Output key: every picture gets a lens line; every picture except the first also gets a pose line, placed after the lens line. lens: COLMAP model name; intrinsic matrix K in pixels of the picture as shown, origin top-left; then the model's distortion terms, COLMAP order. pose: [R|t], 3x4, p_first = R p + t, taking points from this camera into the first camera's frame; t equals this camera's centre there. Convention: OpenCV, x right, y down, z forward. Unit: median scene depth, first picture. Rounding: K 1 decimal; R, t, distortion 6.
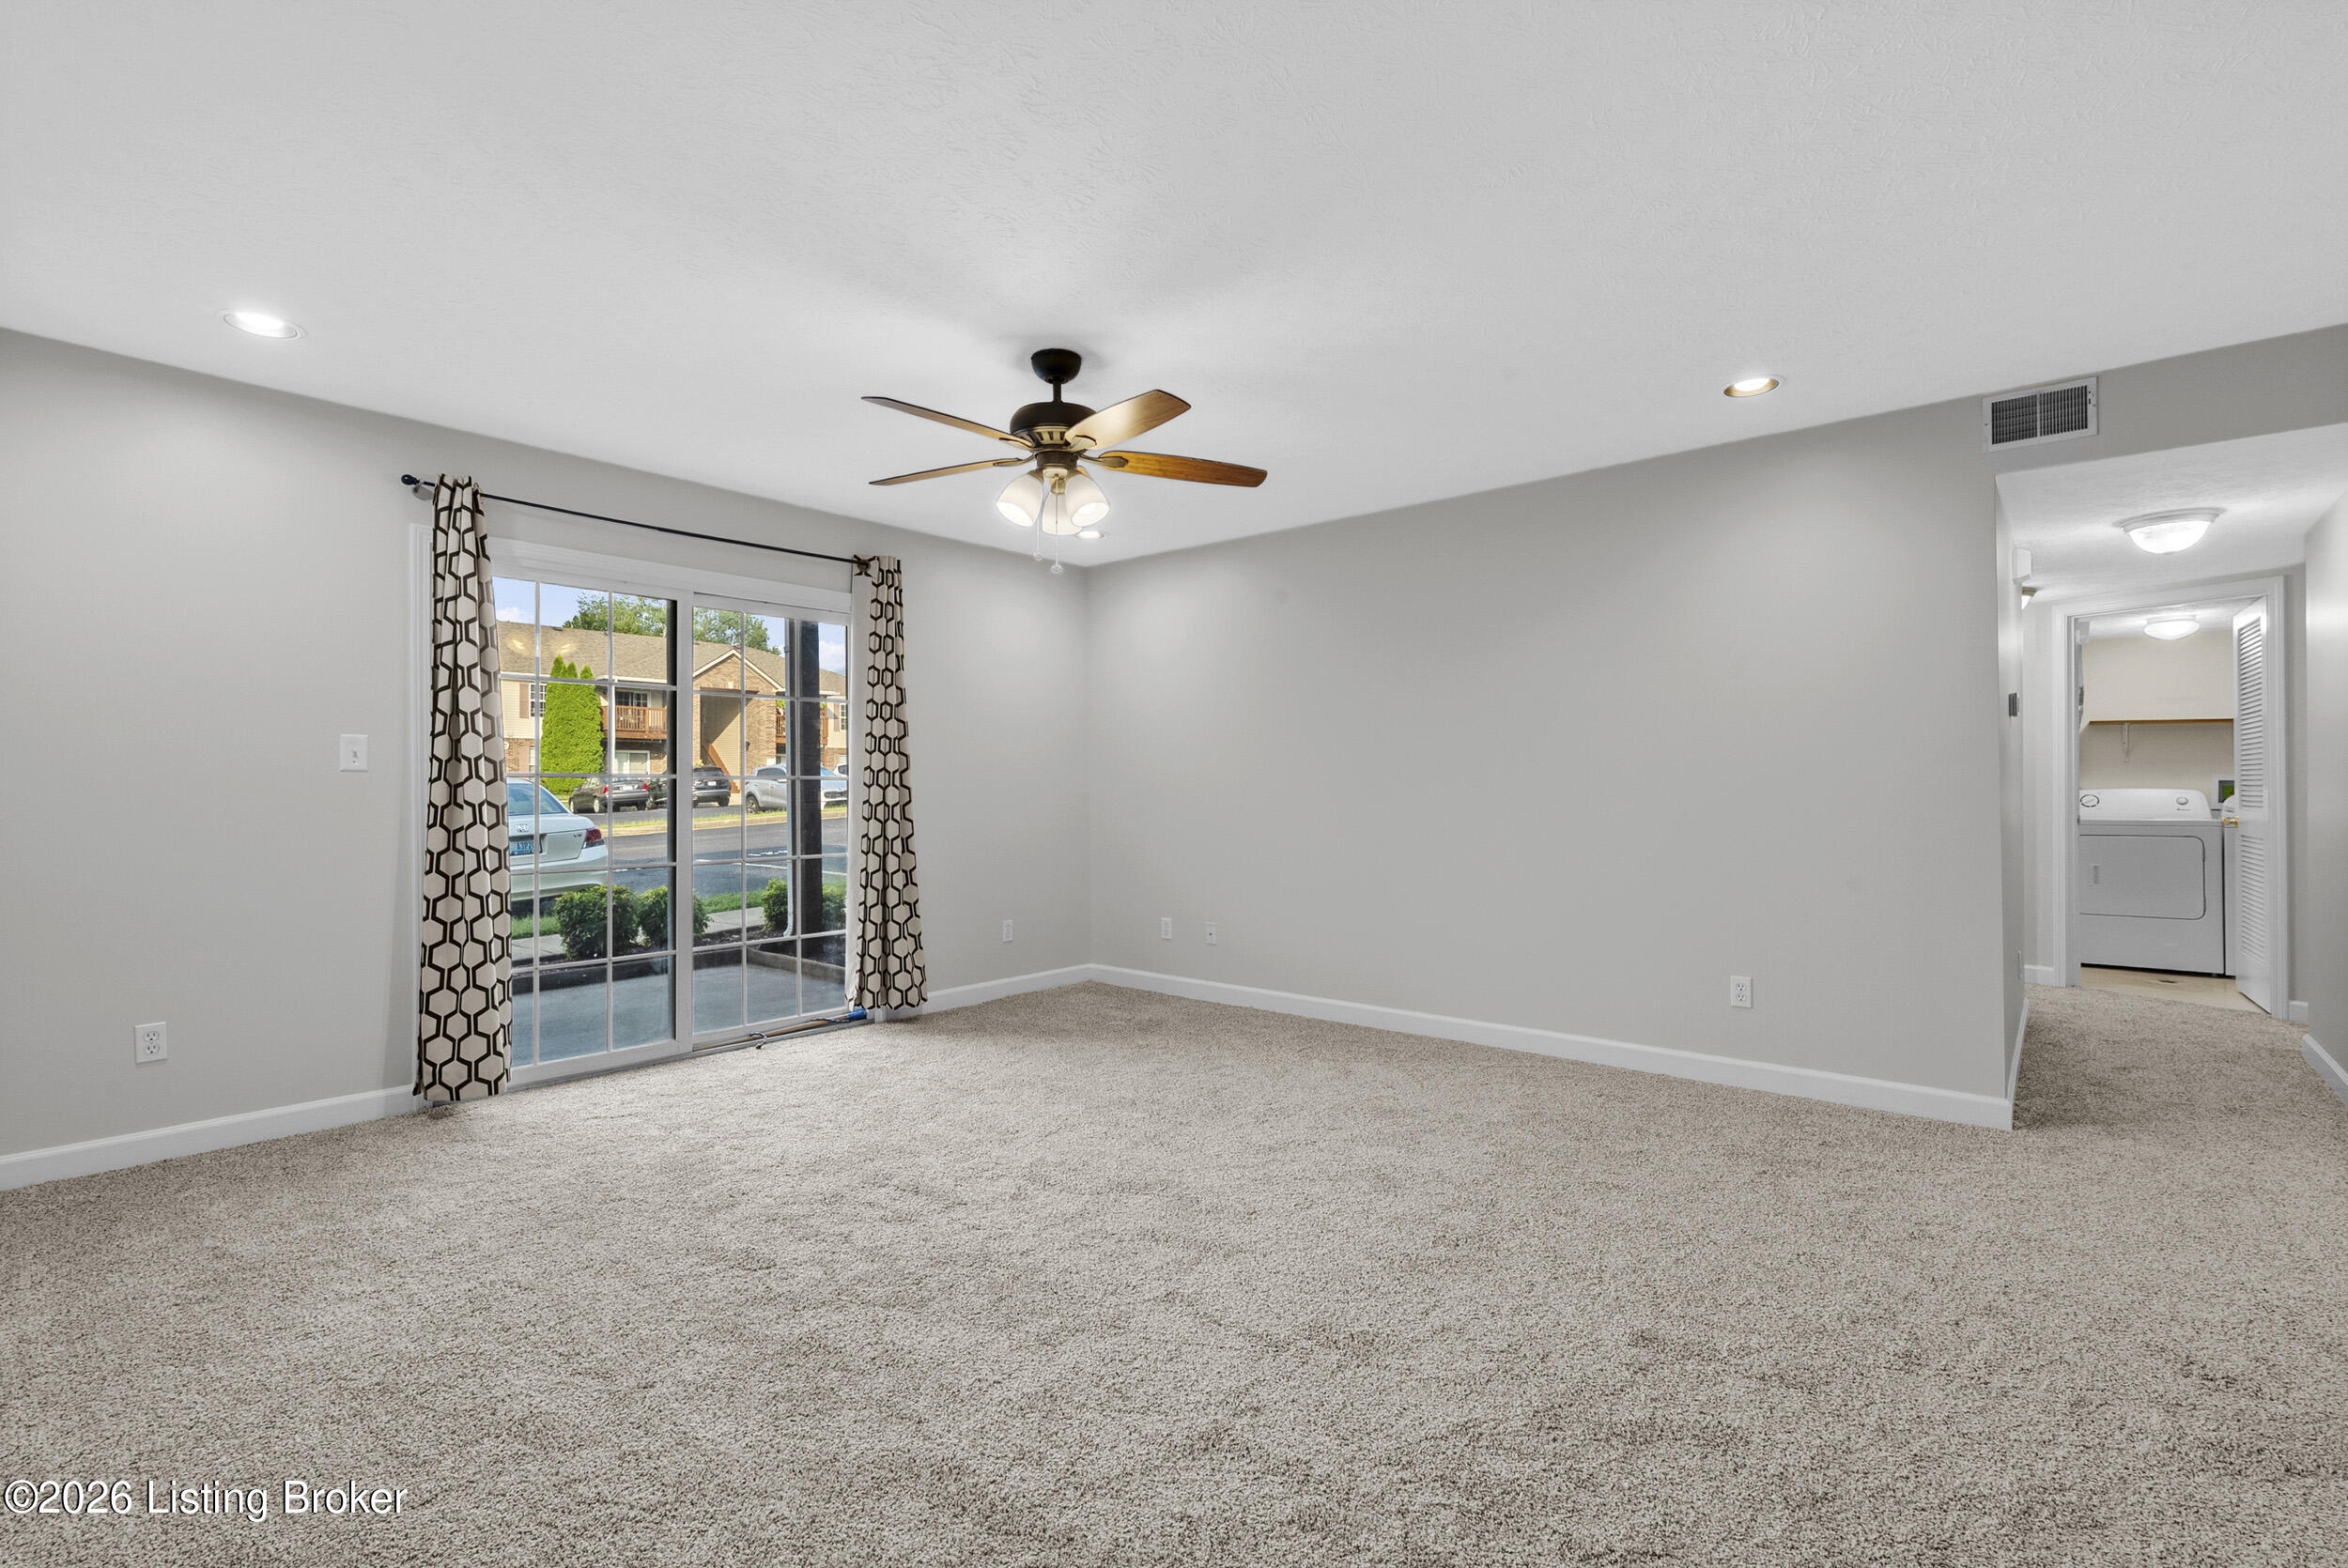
lens RADIAL K [[1063.2, 0, 1167.0], [0, 1063.2, 776.0], [0, 0, 1]] dist [-0.010012, 0.001967]
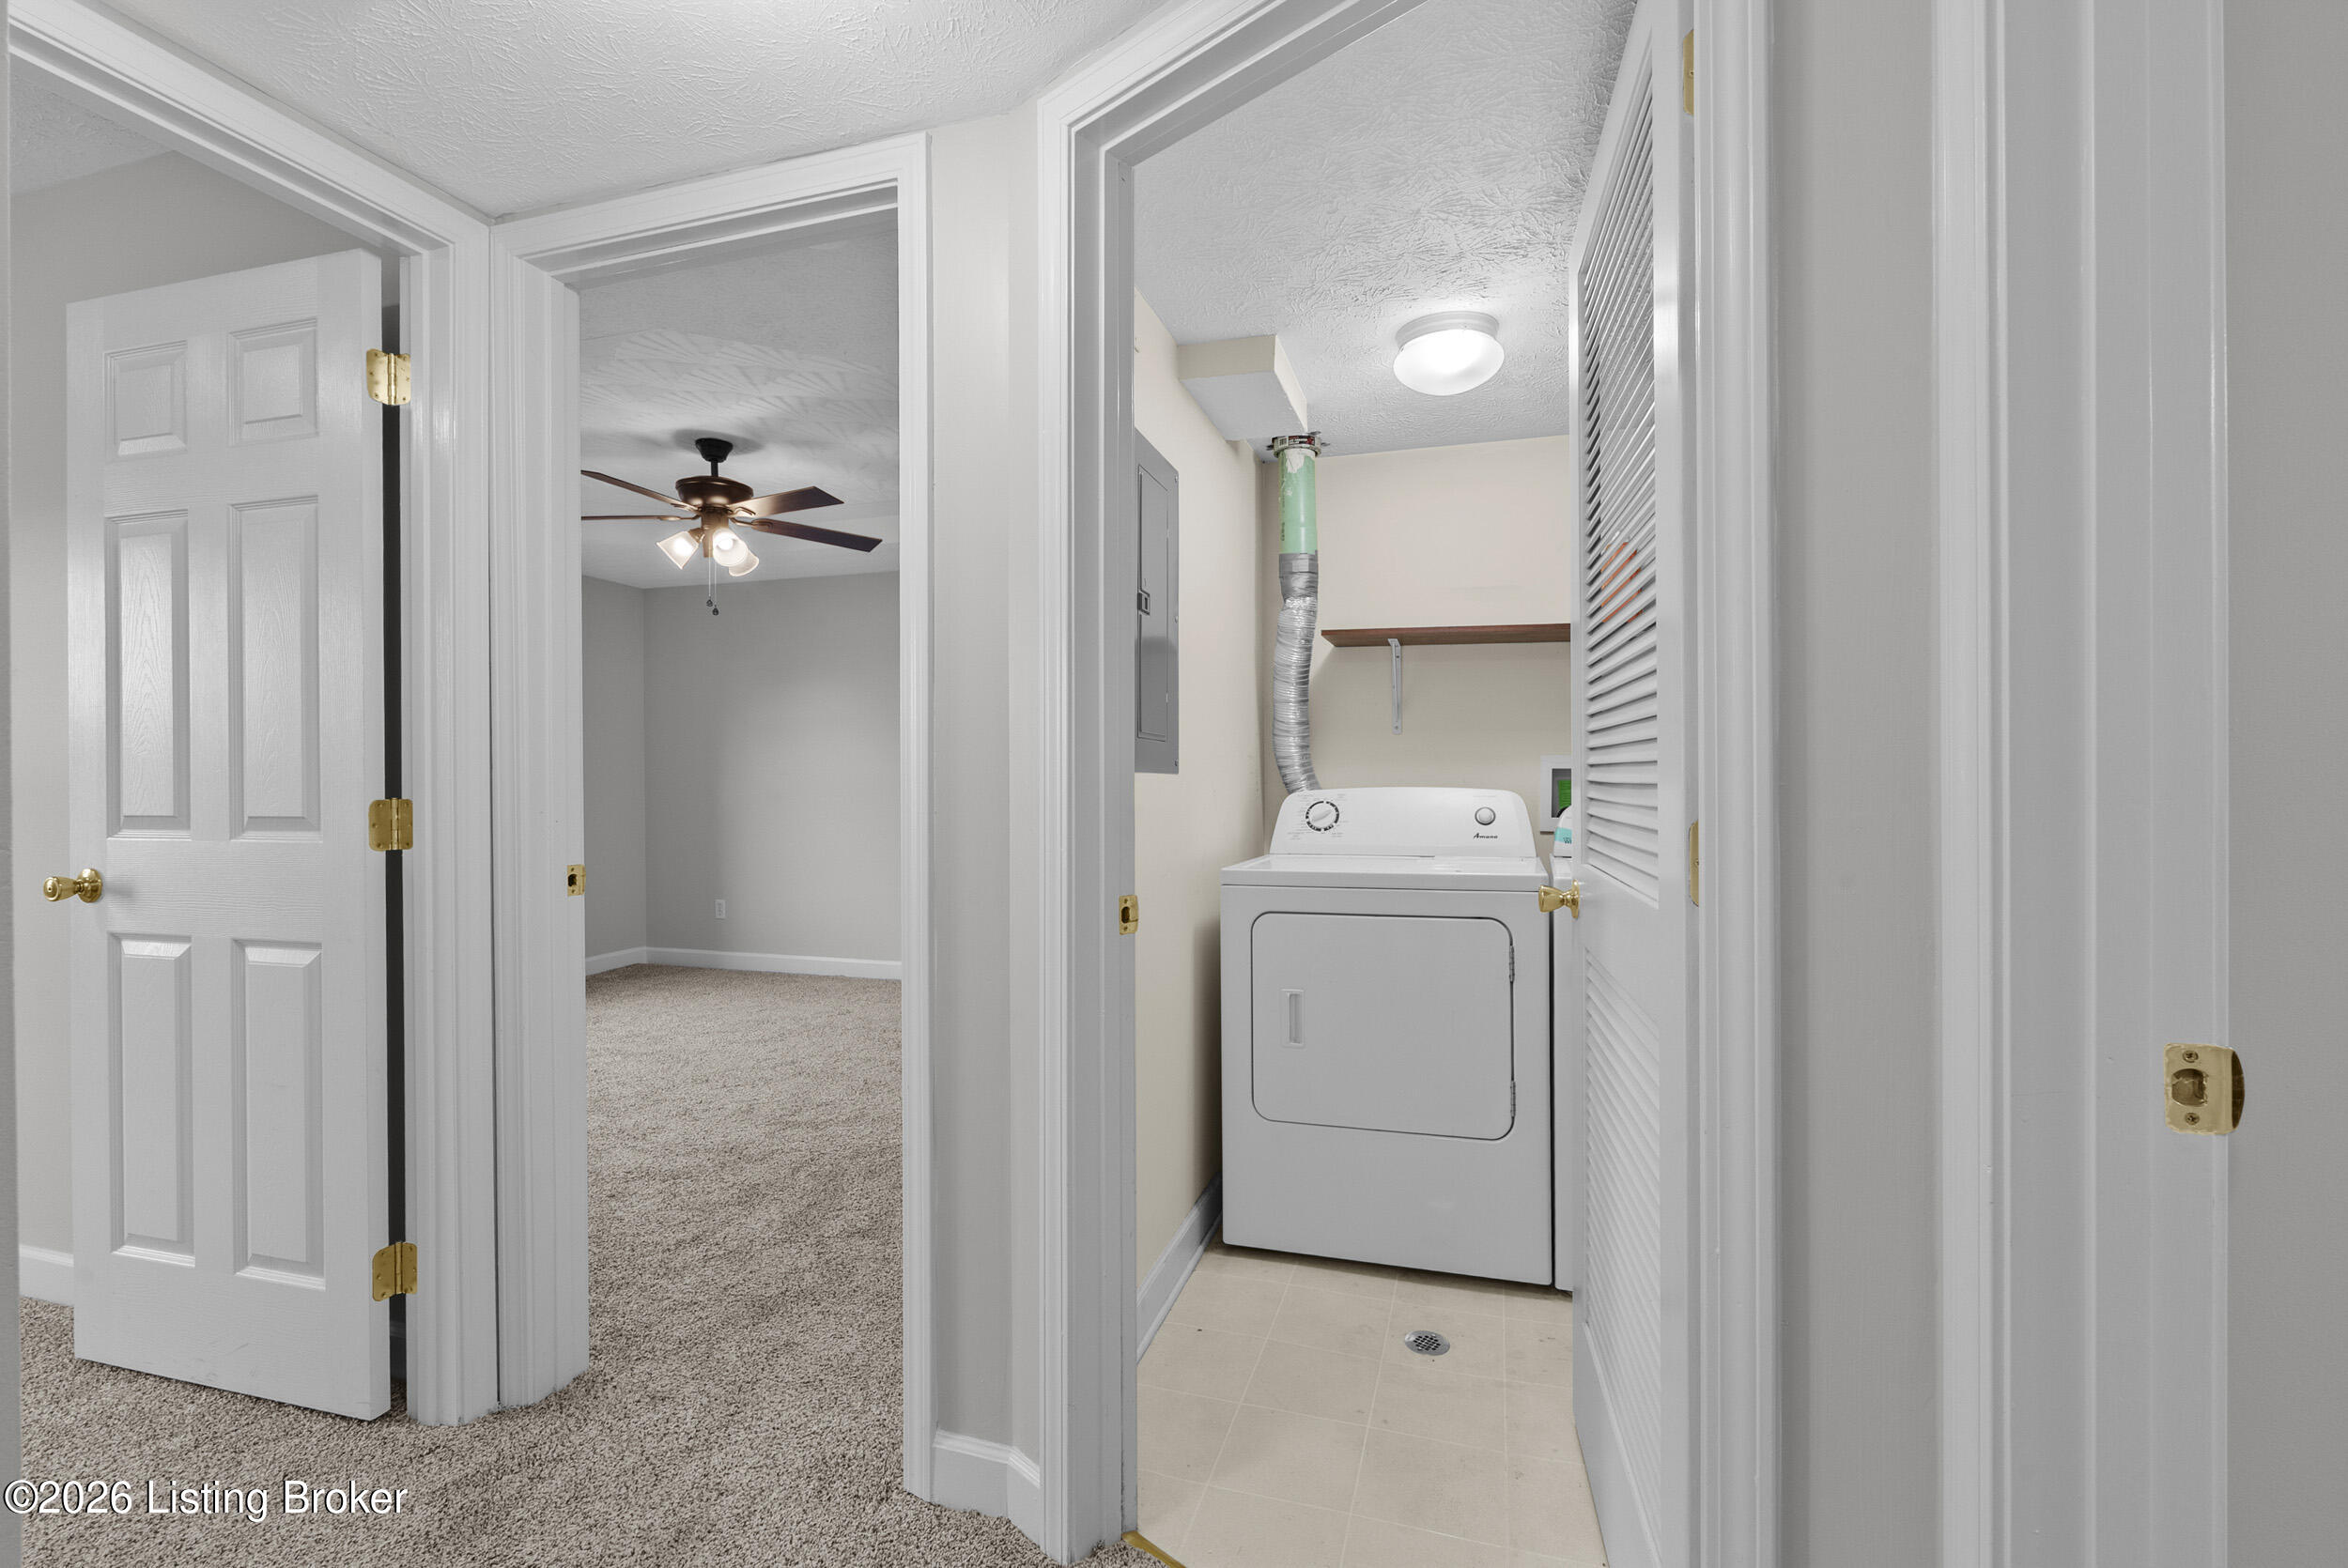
lens RADIAL K [[1063.2, 0, 1175.3], [0, 1063.2, 774.9], [0, 0, 1]] dist [-0.010012, 0.001967]
pose [[0.912883, 0.000650, 0.408220, 0.725564], [-0.002784, 0.999985, 0.004633, 0.005727], [-0.408211, -0.005366, 0.912872, 0.710668]]
